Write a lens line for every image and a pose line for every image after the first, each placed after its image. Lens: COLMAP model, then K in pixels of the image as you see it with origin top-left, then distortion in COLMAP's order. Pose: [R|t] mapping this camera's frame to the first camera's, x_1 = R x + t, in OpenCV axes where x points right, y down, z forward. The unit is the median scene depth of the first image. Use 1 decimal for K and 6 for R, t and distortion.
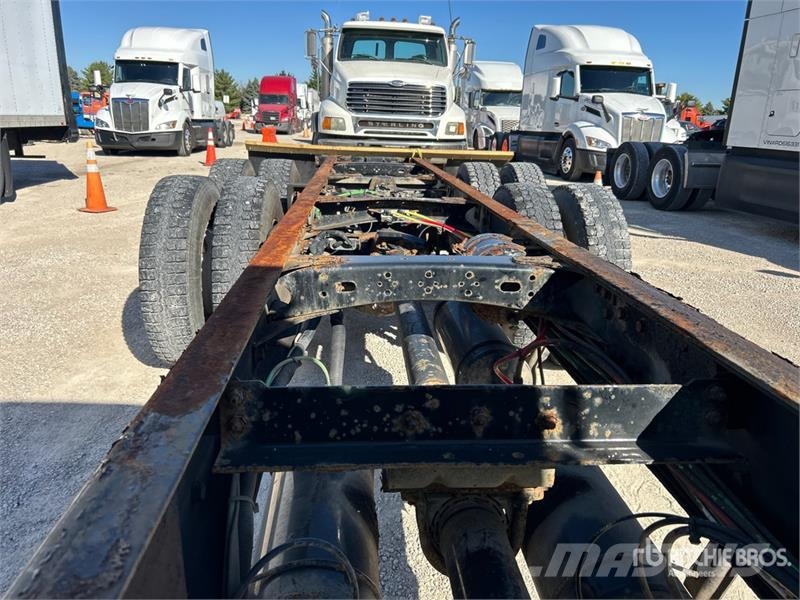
lens RADIAL K [[600.0, 0, 398.6], [0, 600.0, 298.3], [0, 0, 1]] dist [0.039729, -0.040474]
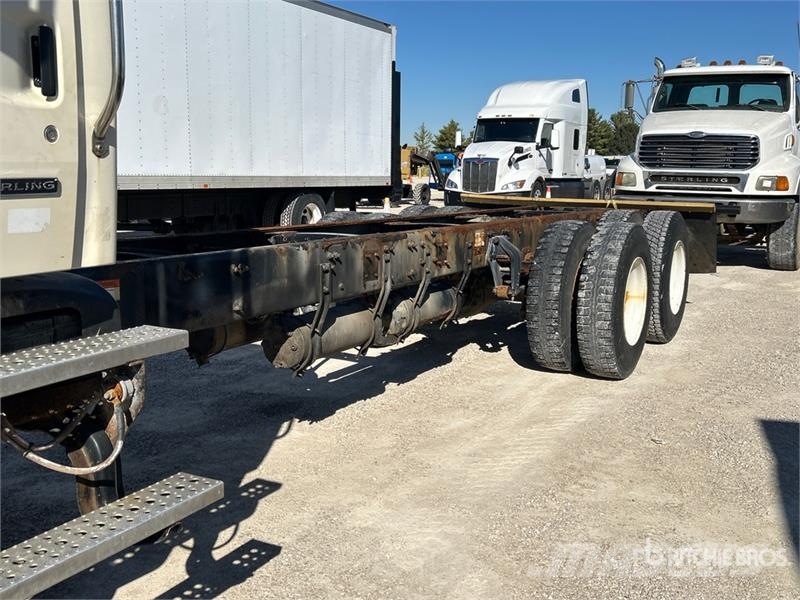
lens RADIAL K [[838.4, 0, 395.6], [0, 838.4, 296.6], [0, 0, 1]] dist [-0.009396, 0.000000]
pose [[0.834520, 0.064660, -0.547171, 0.273470], [-0.145712, 0.983632, -0.105996, 0.062803], [0.531361, 0.168185, 0.830282, -0.187754]]
